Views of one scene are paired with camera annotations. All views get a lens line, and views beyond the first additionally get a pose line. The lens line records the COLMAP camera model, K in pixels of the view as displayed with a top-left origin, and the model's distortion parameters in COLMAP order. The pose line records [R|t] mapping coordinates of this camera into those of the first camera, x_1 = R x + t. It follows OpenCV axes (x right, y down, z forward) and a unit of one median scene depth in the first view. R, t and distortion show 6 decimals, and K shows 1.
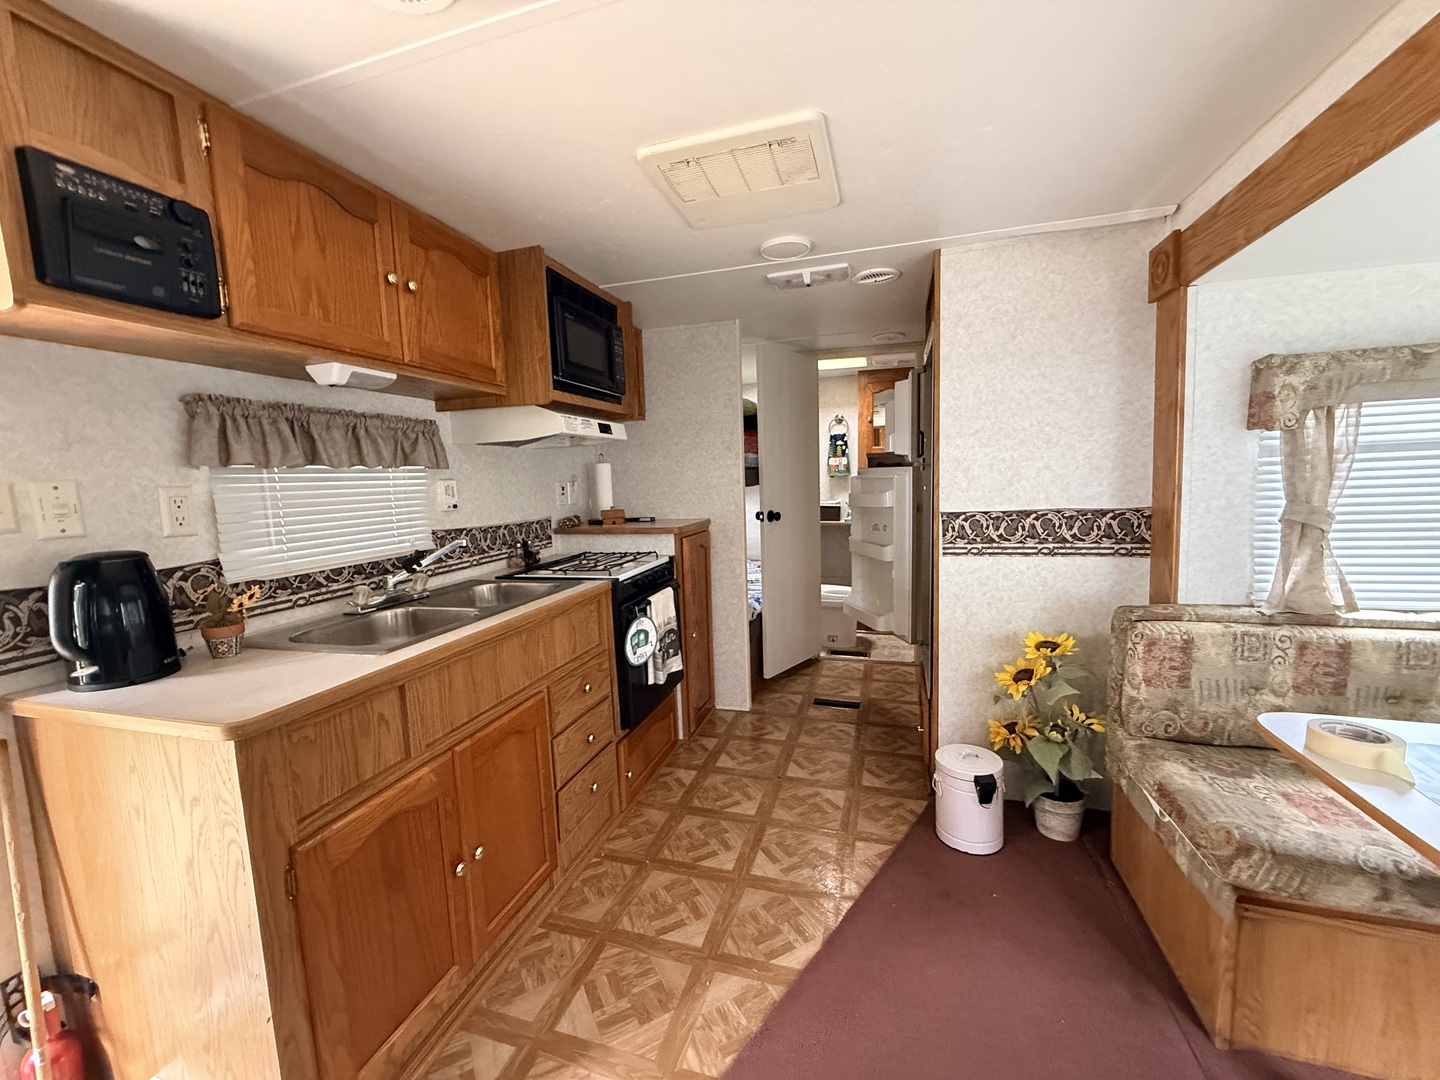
lens RADIAL K [[573.4, 0, 717.4], [0, 573.4, 540.4], [0, 0, 1]] dist [0.000279, 0.000092]
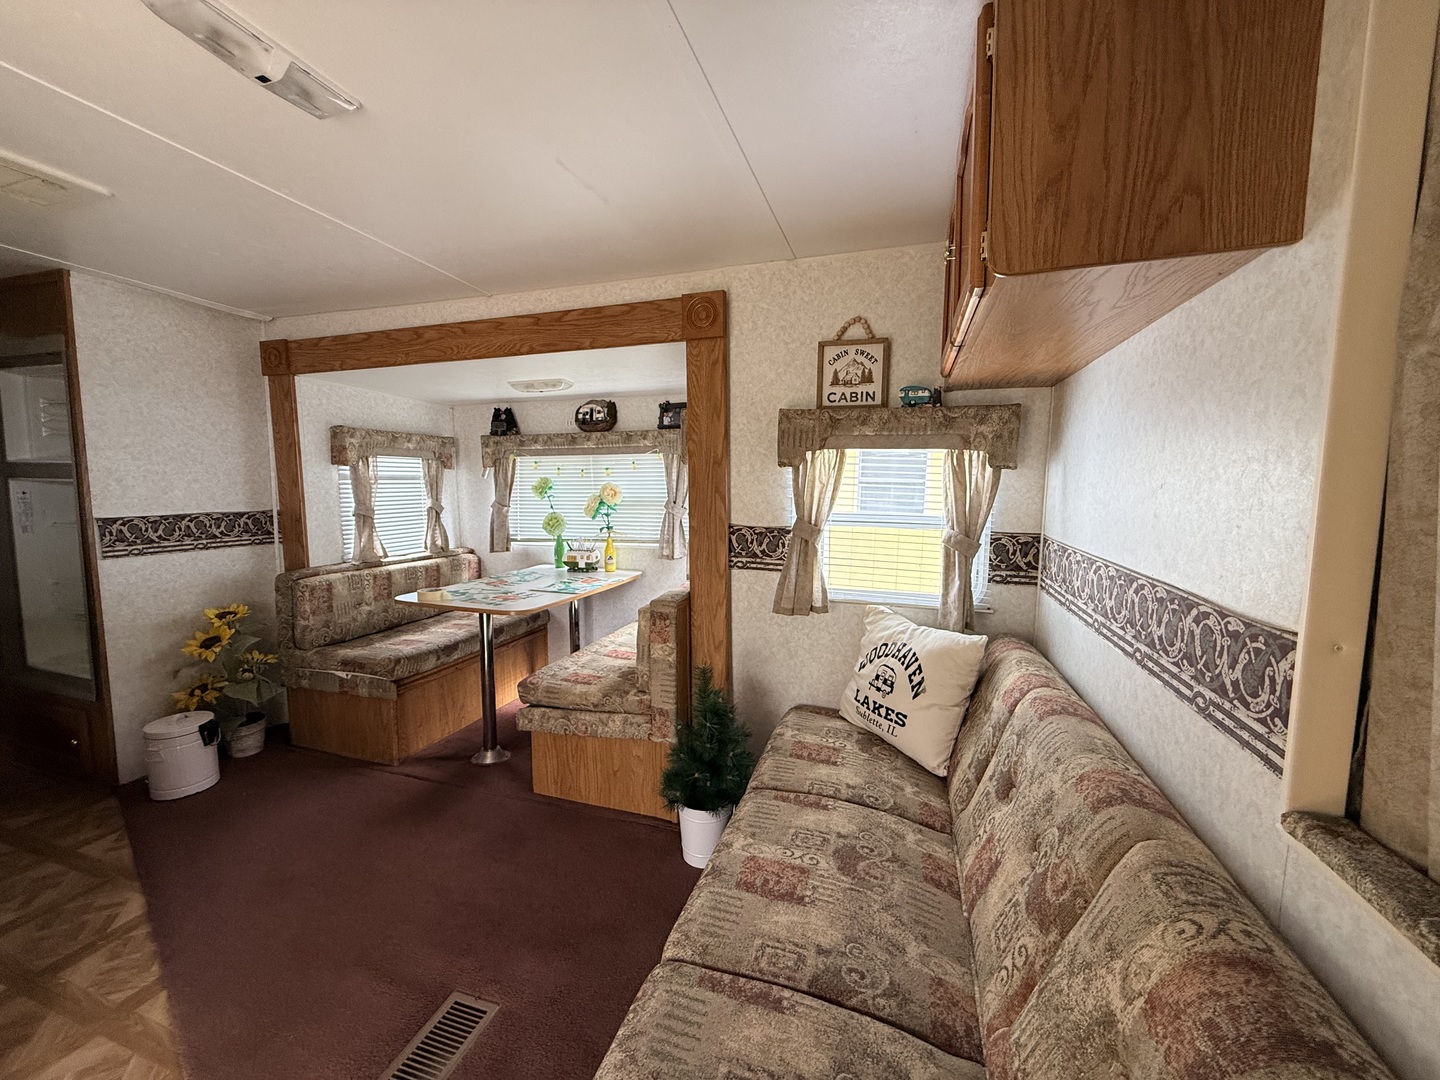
lens RADIAL K [[573.4, 0, 717.4], [0, 573.4, 540.9], [0, 0, 1]] dist [0.000279, 0.000092]
pose [[0.018800, -0.064429, 0.997745, -0.724108], [0.095288, 0.993495, 0.062359, 0.039449], [-0.995272, 0.093901, 0.024817, -0.183623]]
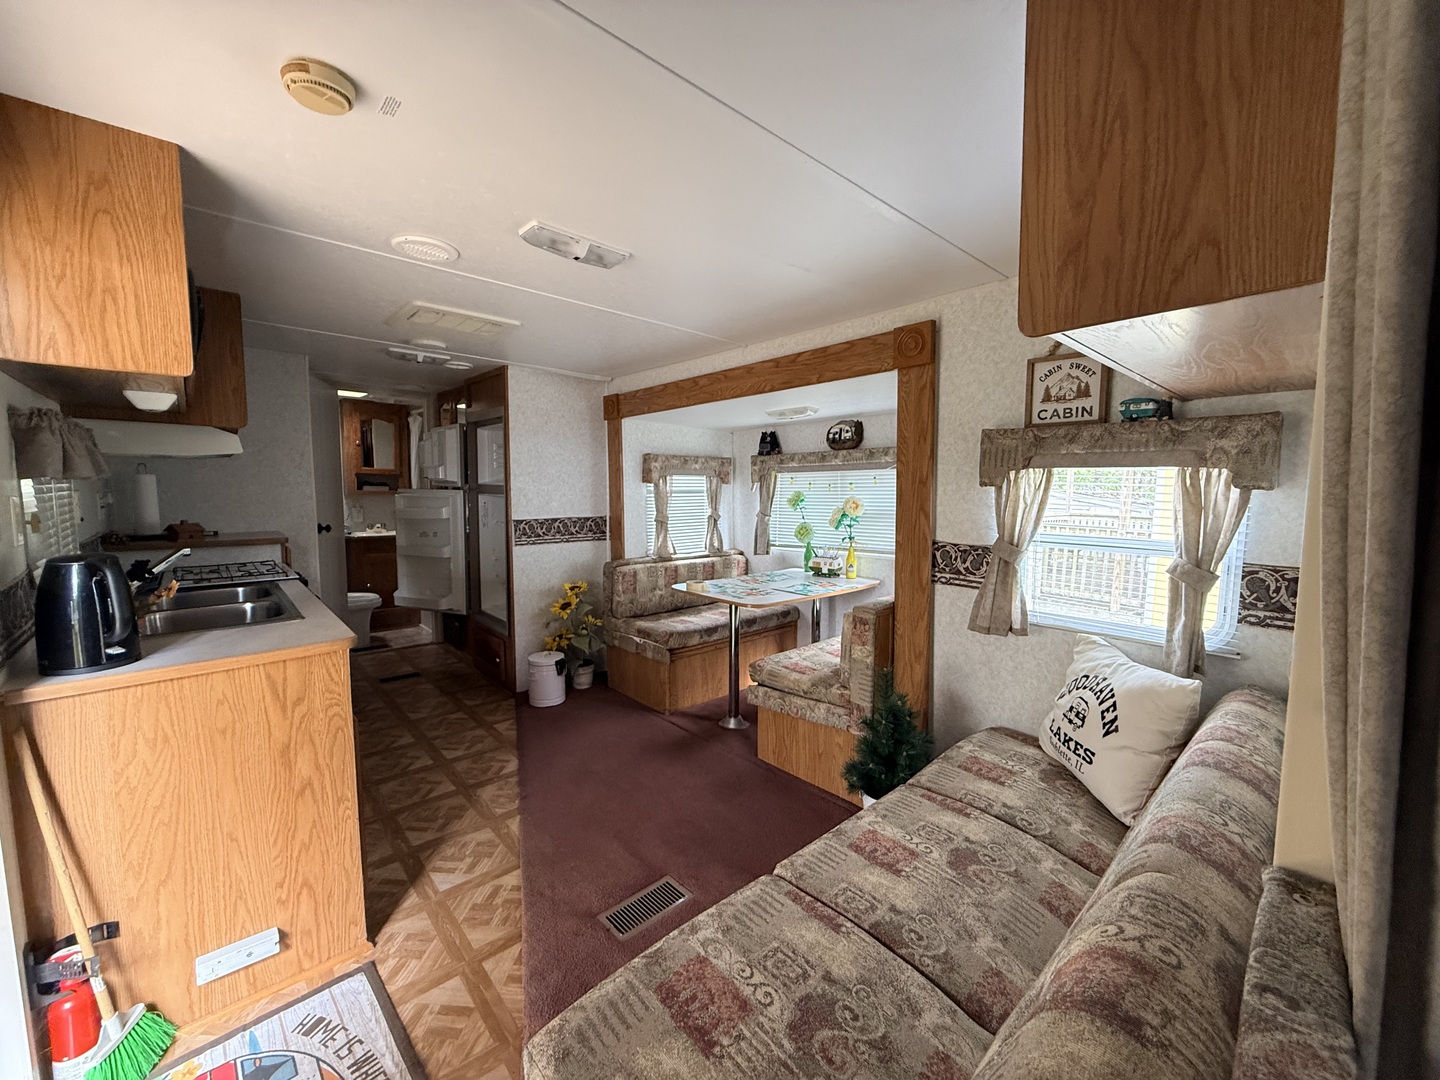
lens RADIAL K [[573.4, 0, 717.6], [0, 573.4, 541.0], [0, 0, 1]] dist [0.000279, 0.000092]
pose [[0.508651, -0.042489, 0.859924, -0.832160], [0.066785, 0.997719, 0.009794, 0.039260], [-0.858379, 0.052448, 0.510328, -0.400297]]
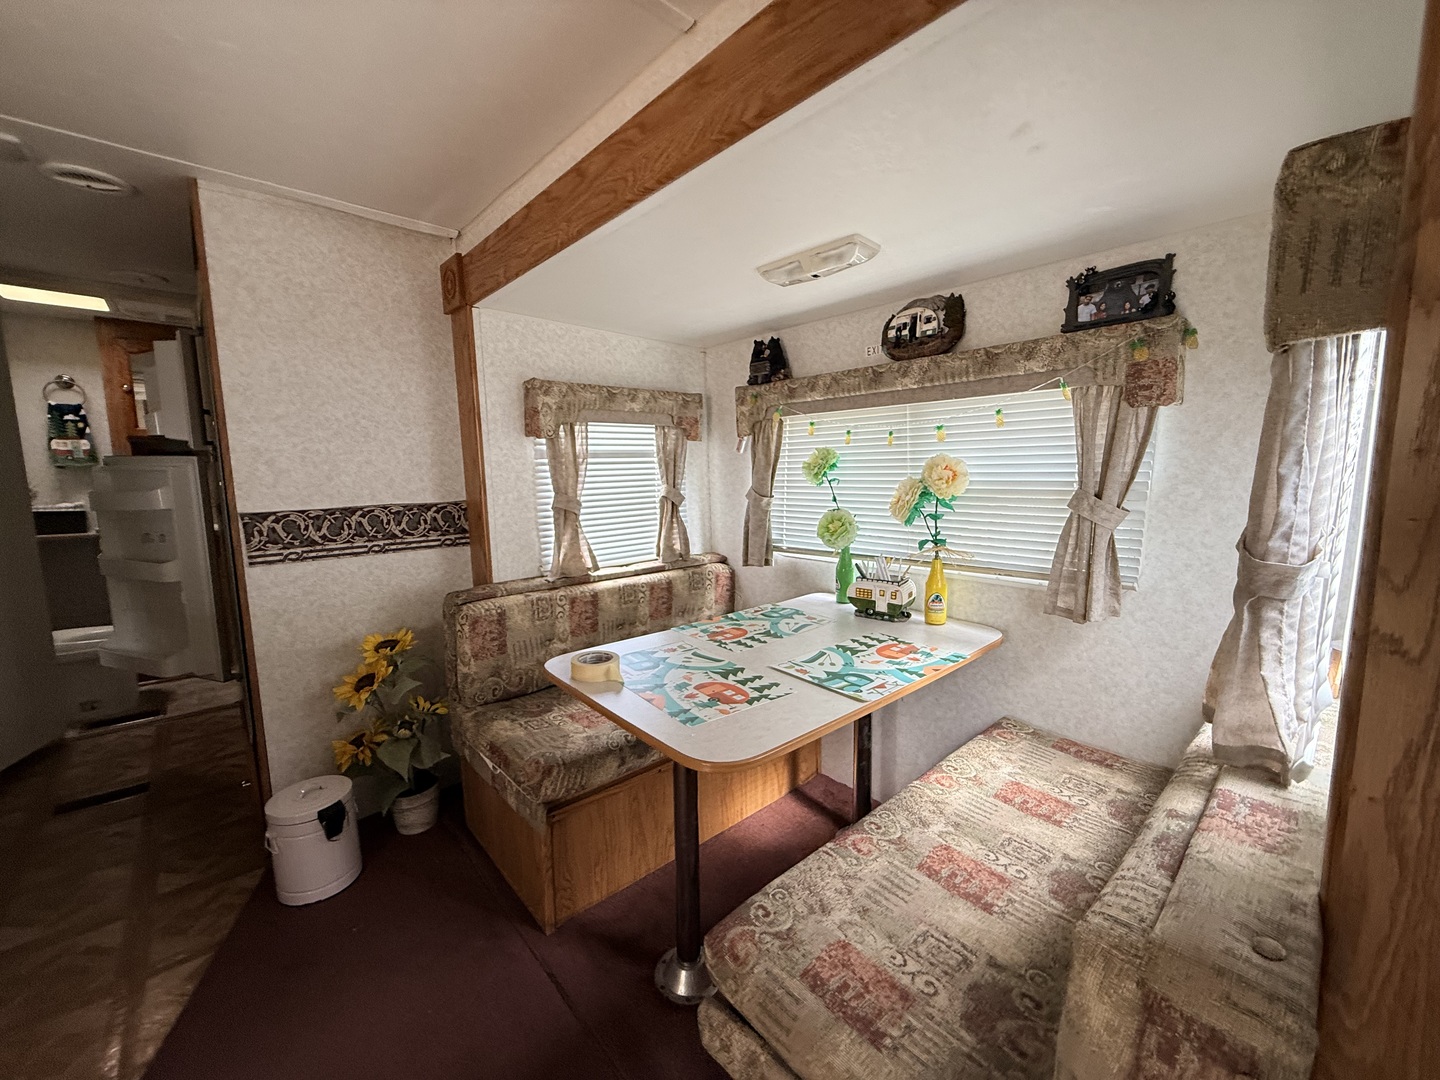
lens RADIAL K [[573.4, 0, 717.4], [0, 573.4, 539.8], [0, 0, 1]] dist [0.000279, 0.000092]
pose [[0.518974, -0.084558, 0.850597, 0.052948], [0.079775, 0.995543, 0.050294, 0.001043], [-0.851059, 0.041755, 0.523407, 0.003603]]
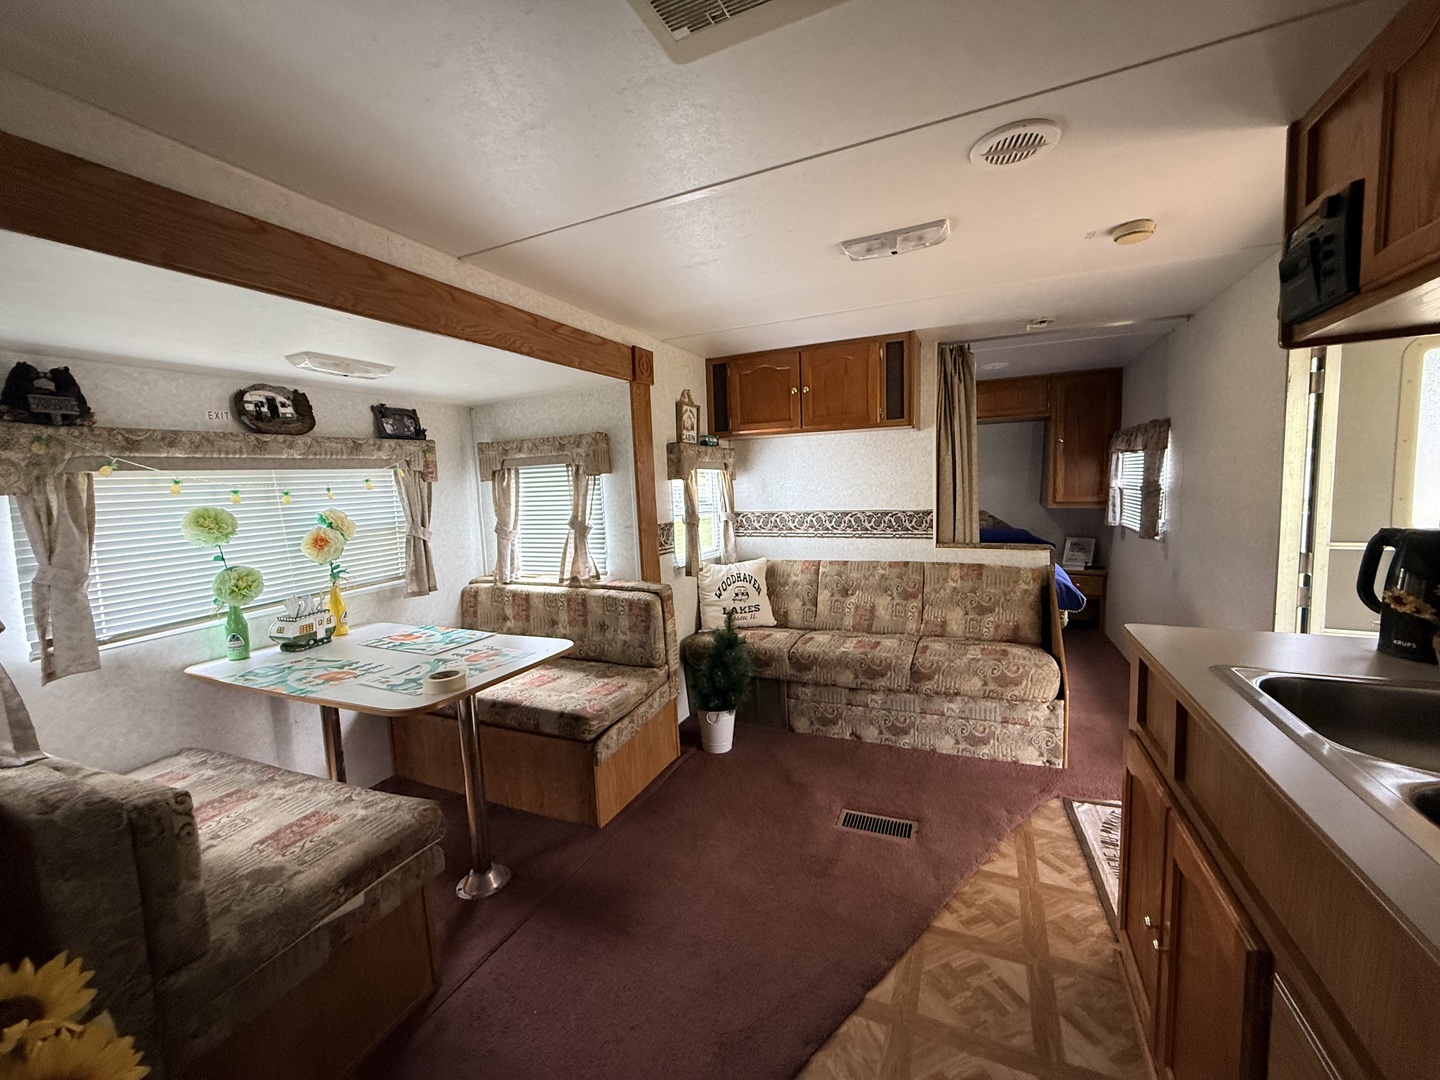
lens RADIAL K [[573.4, 0, 717.6], [0, 573.4, 540.6], [0, 0, 1]] dist [0.000279, 0.000092]
pose [[-0.989187, 0.063309, 0.132291, 0.035847], [0.088993, 0.976090, 0.198314, -0.160044], [-0.116573, 0.207942, -0.971170, 1.259437]]
